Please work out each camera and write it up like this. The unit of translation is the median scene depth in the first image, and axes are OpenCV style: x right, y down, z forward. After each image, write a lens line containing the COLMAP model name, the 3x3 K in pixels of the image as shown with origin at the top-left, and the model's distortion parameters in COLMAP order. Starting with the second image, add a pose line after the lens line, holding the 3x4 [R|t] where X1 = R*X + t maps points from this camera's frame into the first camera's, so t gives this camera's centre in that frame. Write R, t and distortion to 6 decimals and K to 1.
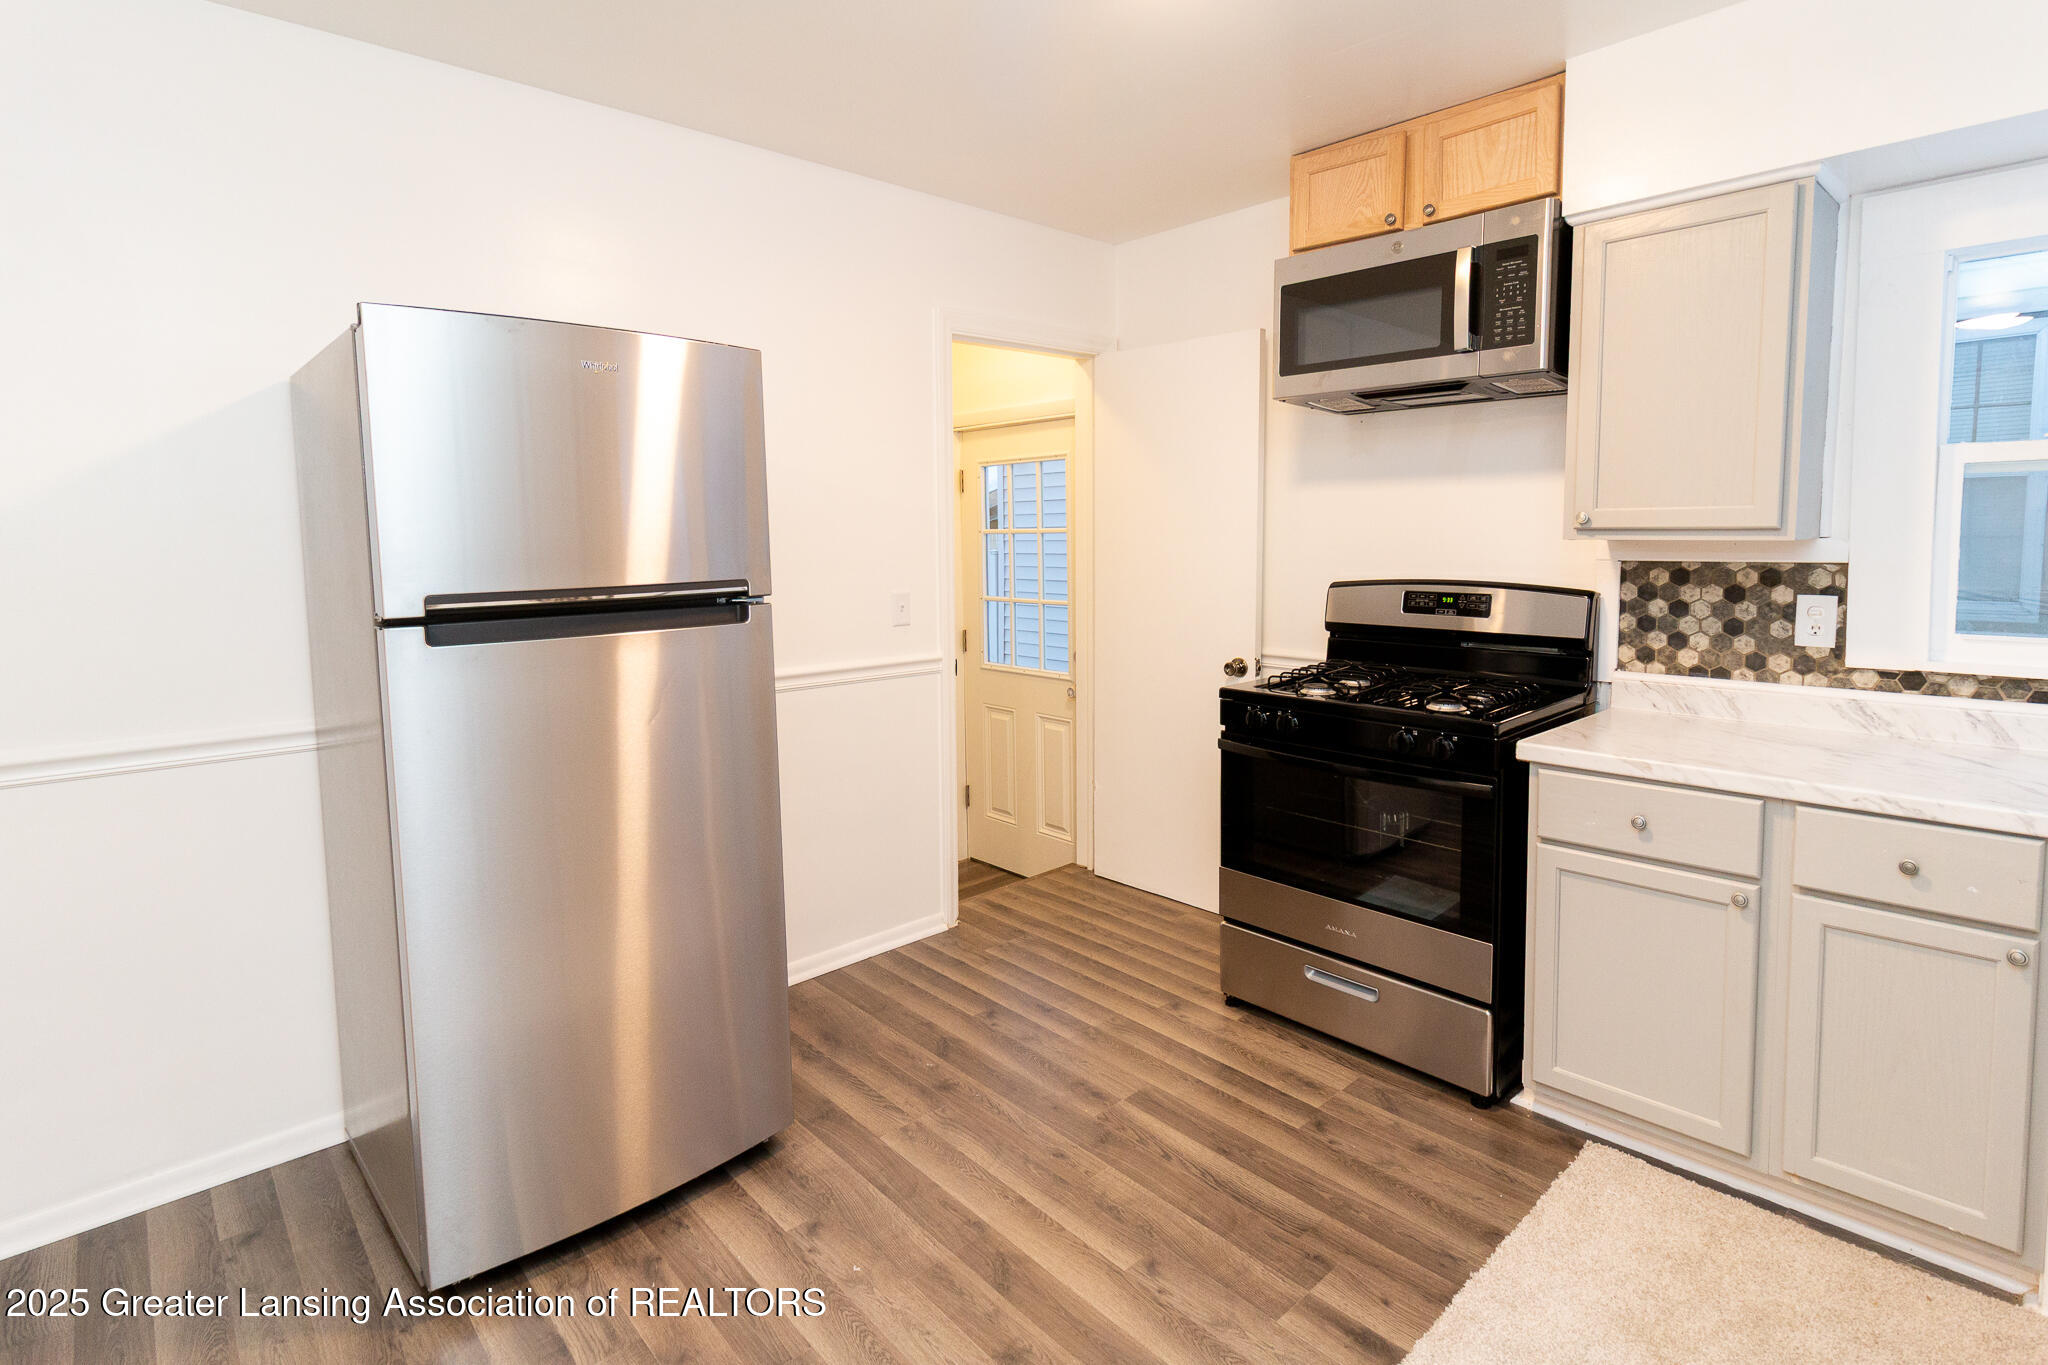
lens RADIAL K [[1009.6, 0, 1023.7], [0, 1009.6, 612.6], [0, 0, 1]] dist [0.001183, -0.000330]
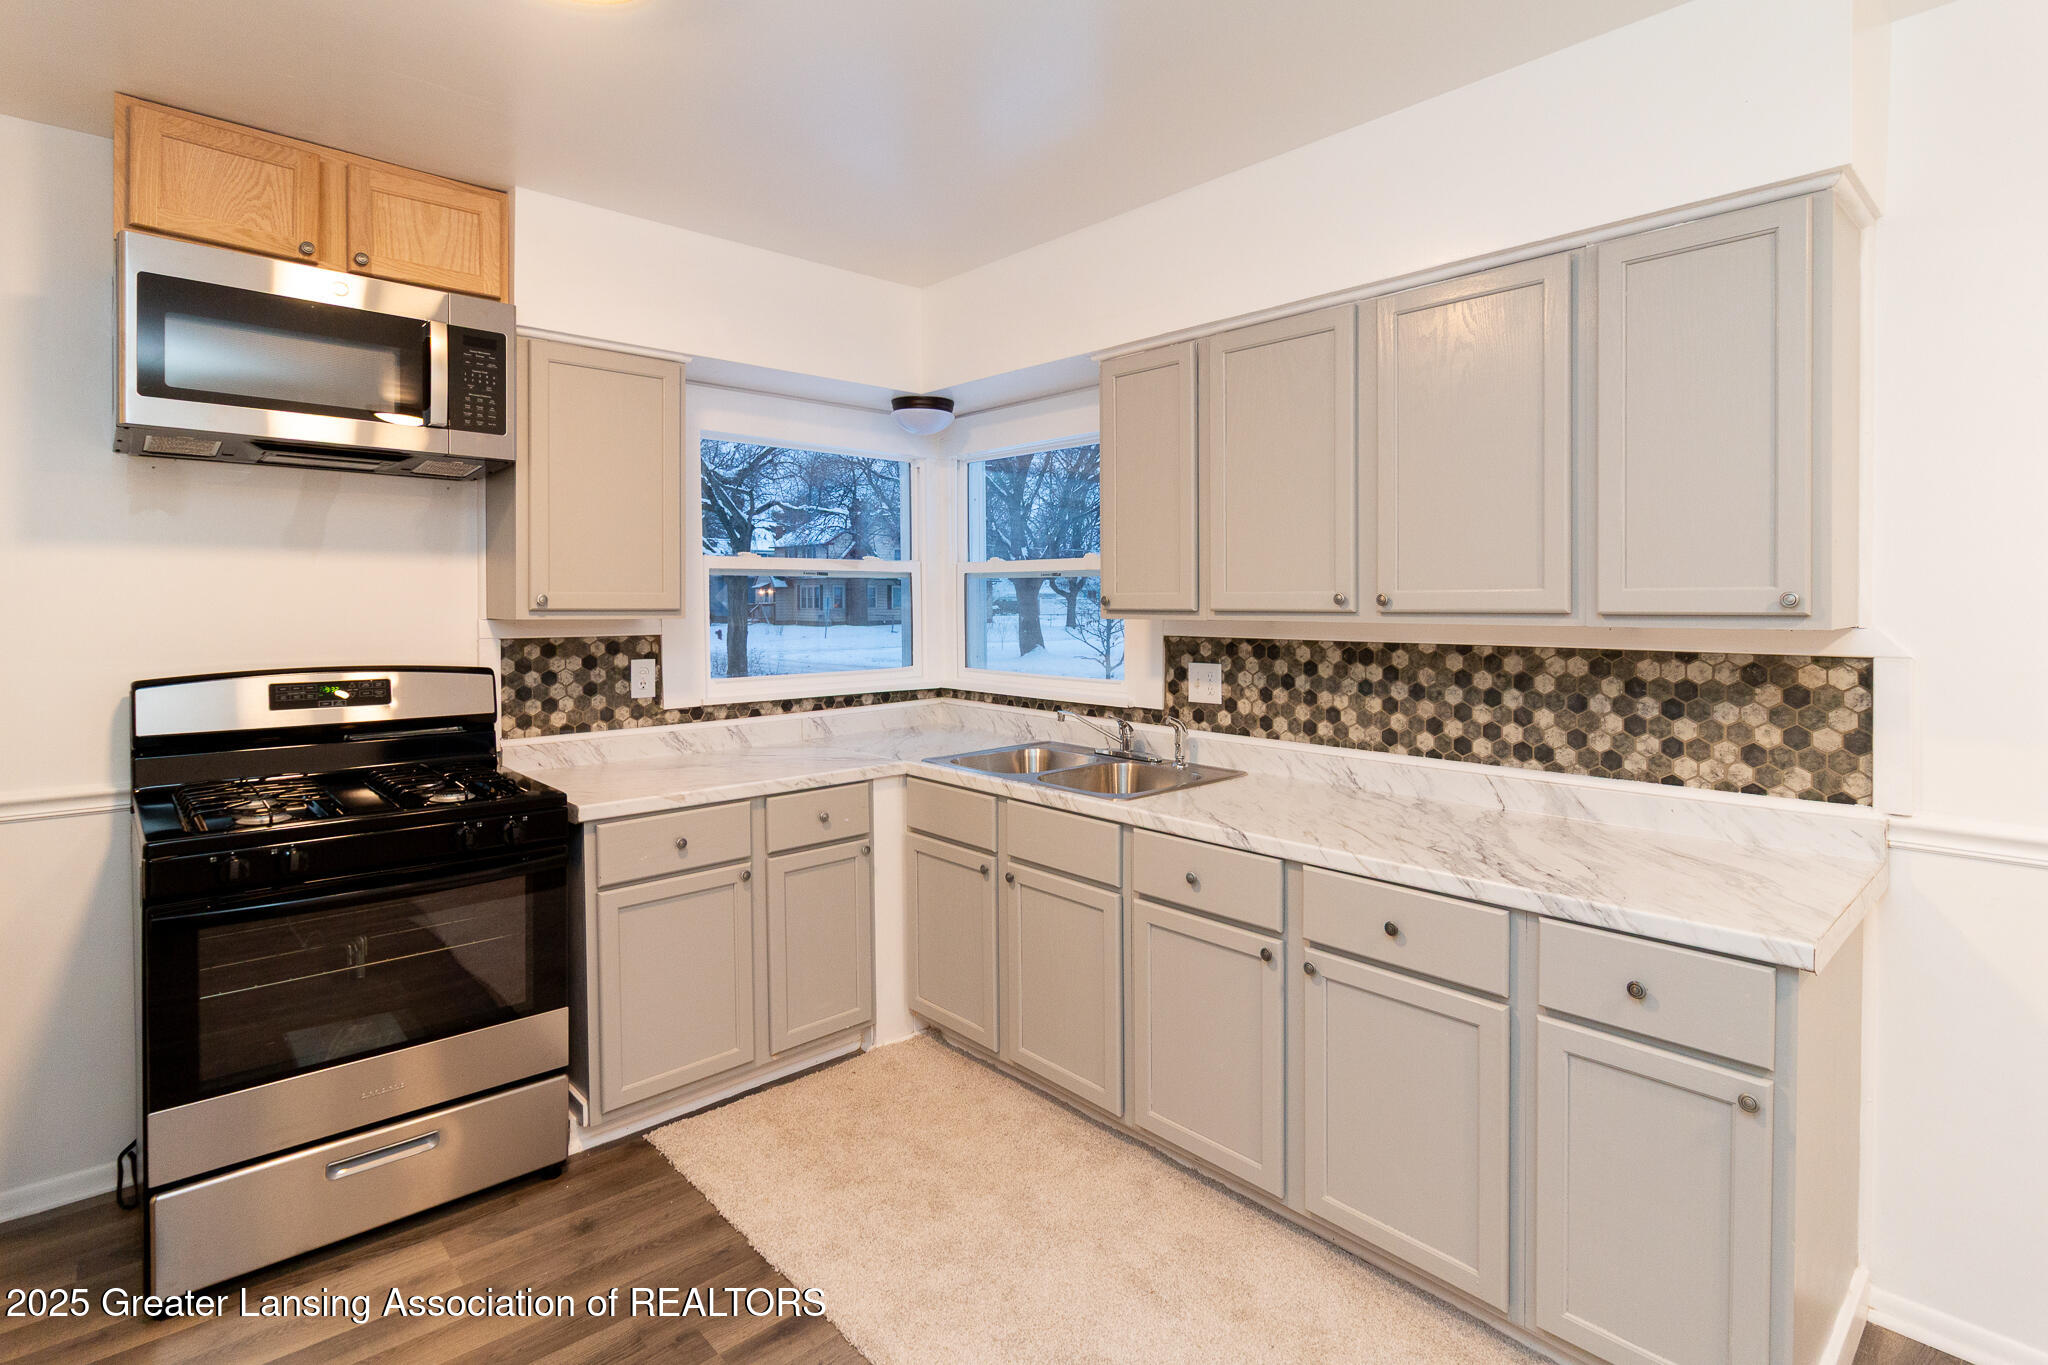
lens RADIAL K [[1009.6, 0, 1023.7], [0, 1009.6, 612.6], [0, 0, 1]] dist [0.001183, -0.000330]
pose [[0.009754, -0.000955, 0.999952, -0.539737], [0.079711, 0.996818, 0.000174, -0.037632], [-0.996770, 0.079706, 0.009799, 0.456963]]
